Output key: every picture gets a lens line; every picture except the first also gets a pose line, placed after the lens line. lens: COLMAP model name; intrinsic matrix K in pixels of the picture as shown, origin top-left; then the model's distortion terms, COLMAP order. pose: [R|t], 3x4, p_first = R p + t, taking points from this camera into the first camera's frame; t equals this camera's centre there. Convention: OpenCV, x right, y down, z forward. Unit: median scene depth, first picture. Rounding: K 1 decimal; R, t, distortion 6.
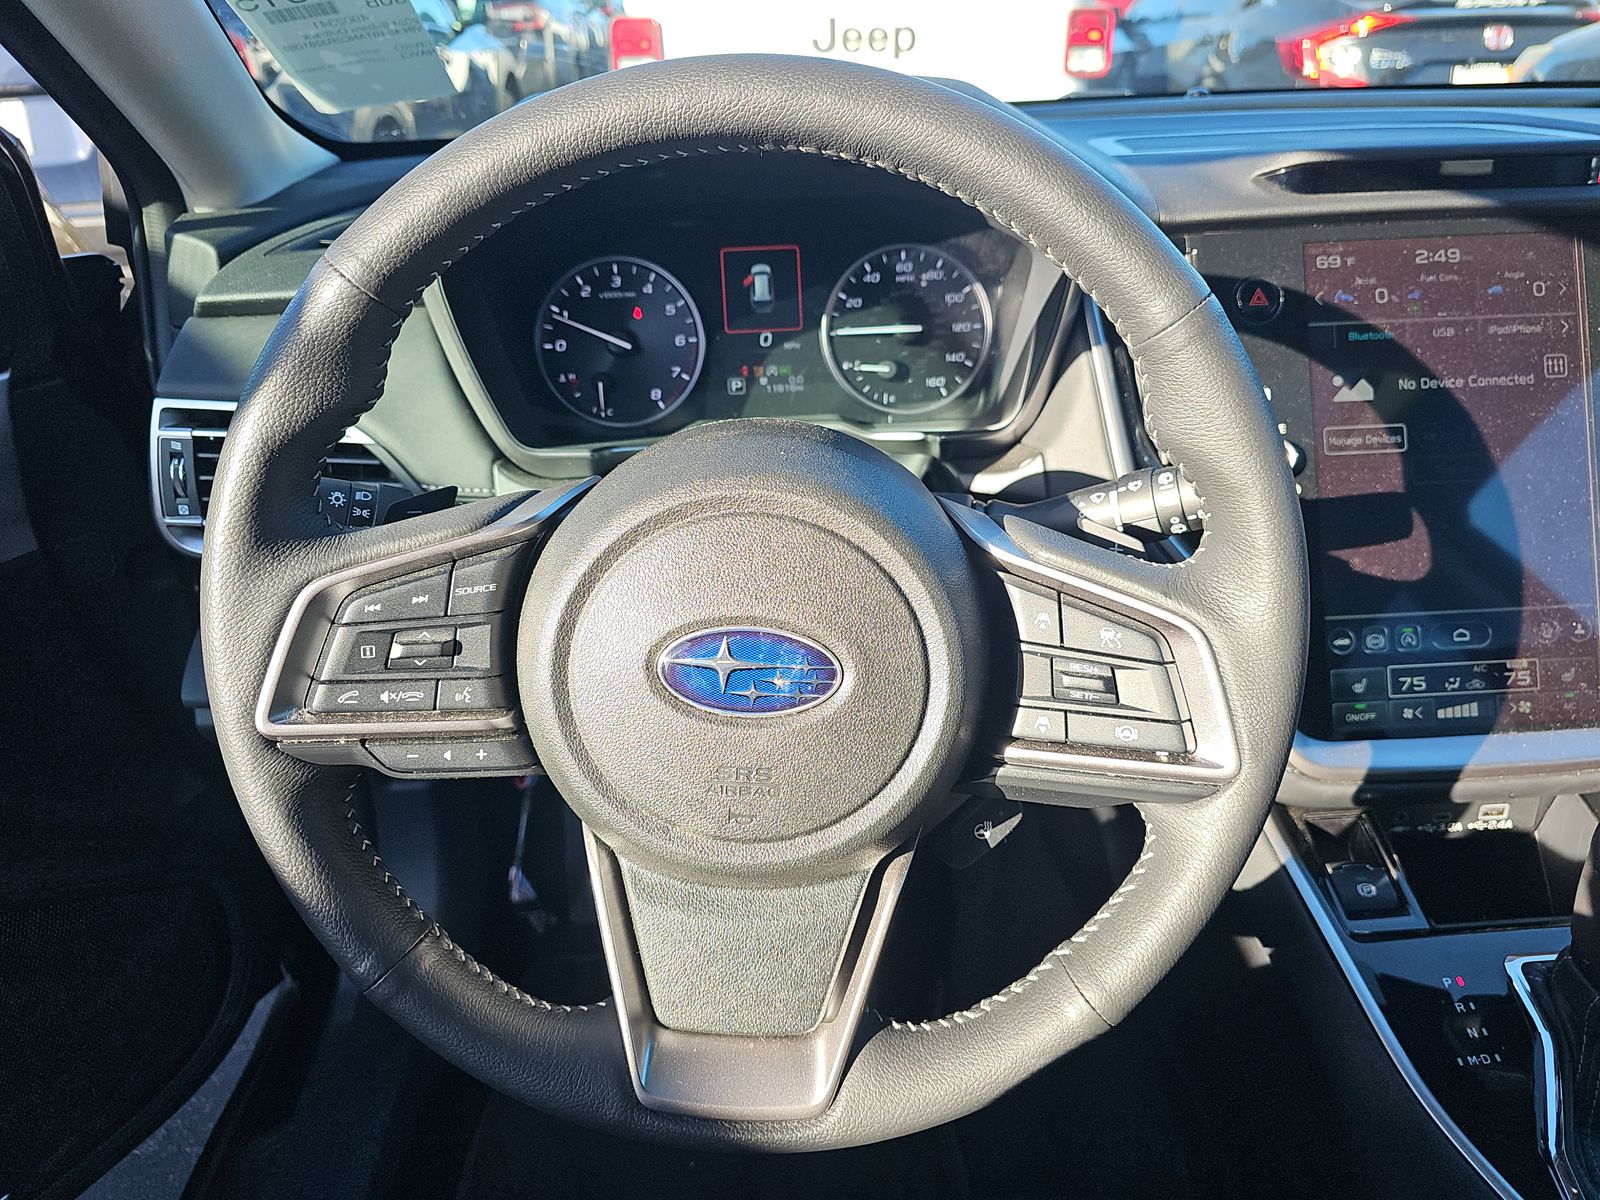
lens RADIAL K [[960.1, 0, 800.0], [0, 960.1, 600.0], [0, 0, 1]] dist [0.000853, -0.035999]
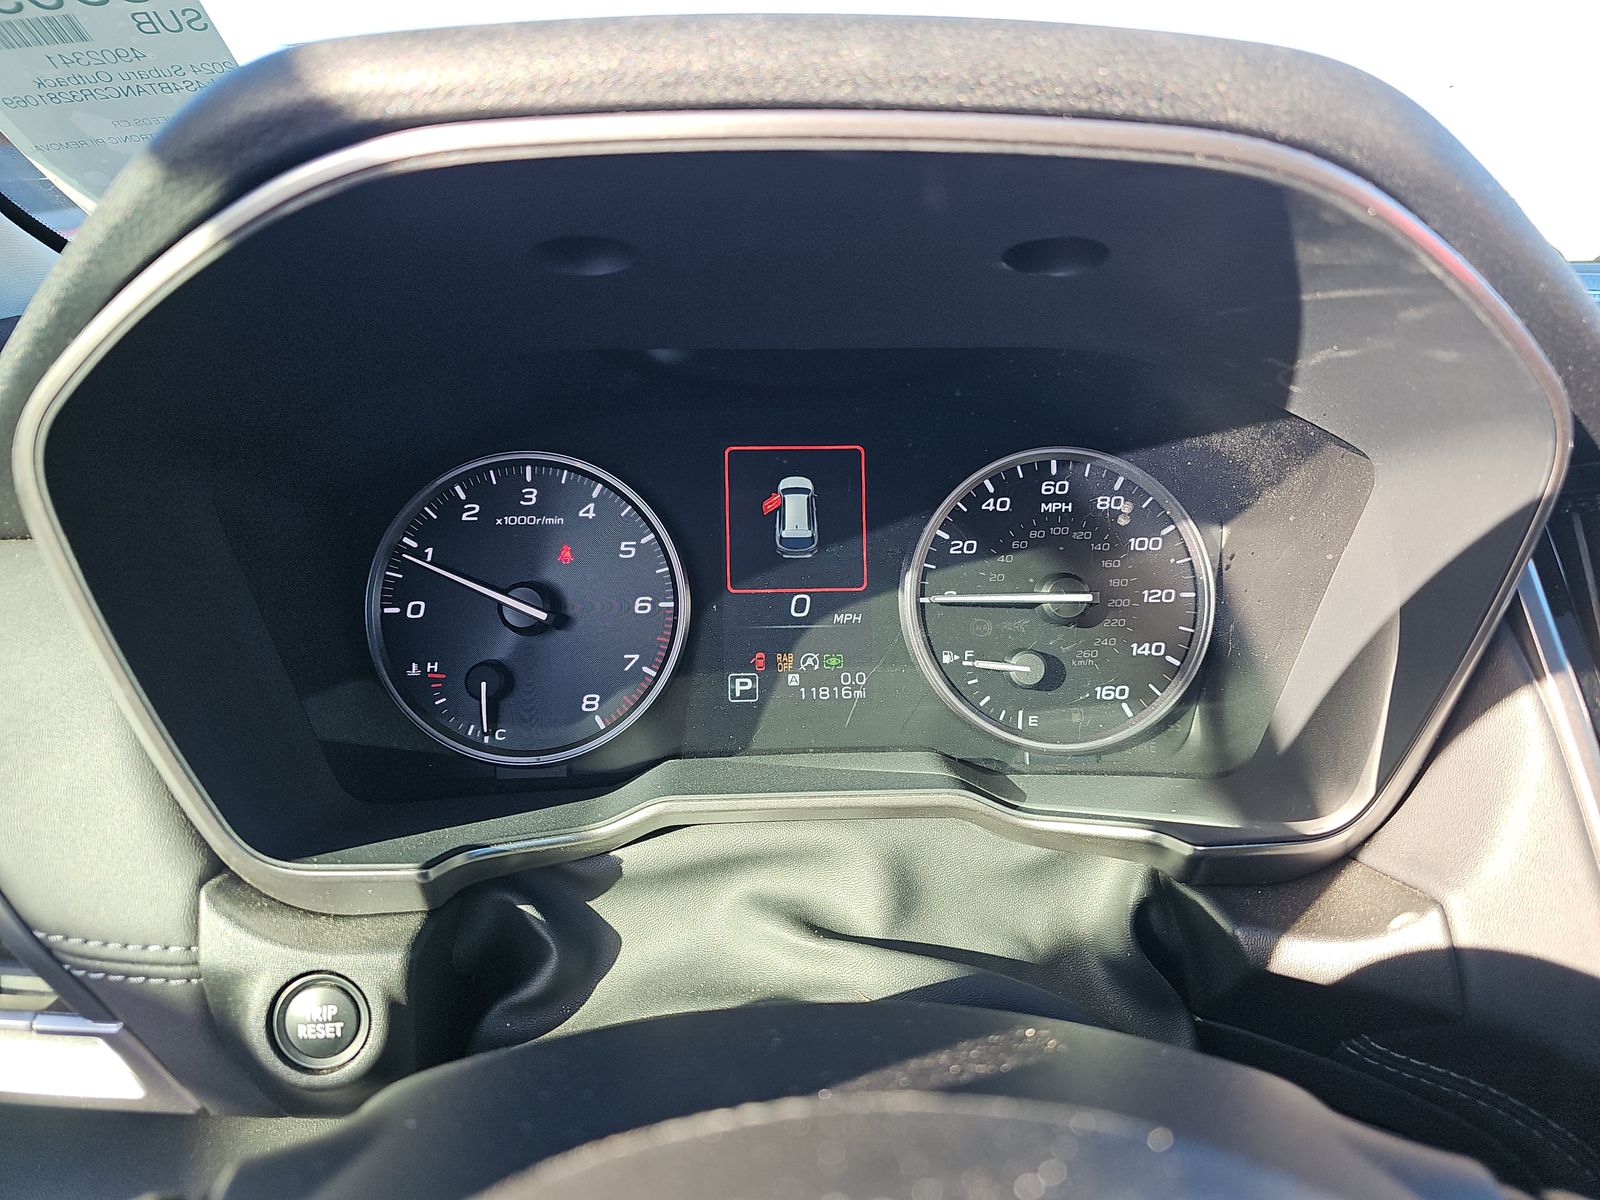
lens RADIAL K [[960.1, 0, 800.0], [0, 960.1, 600.0], [0, 0, 1]] dist [0.000853, -0.035999]
pose [[0.999273, 0.027759, 0.026125, -0.051007], [-0.021917, 0.979128, -0.202060, -0.167175], [-0.031189, 0.201341, 0.979025, 0.471960]]
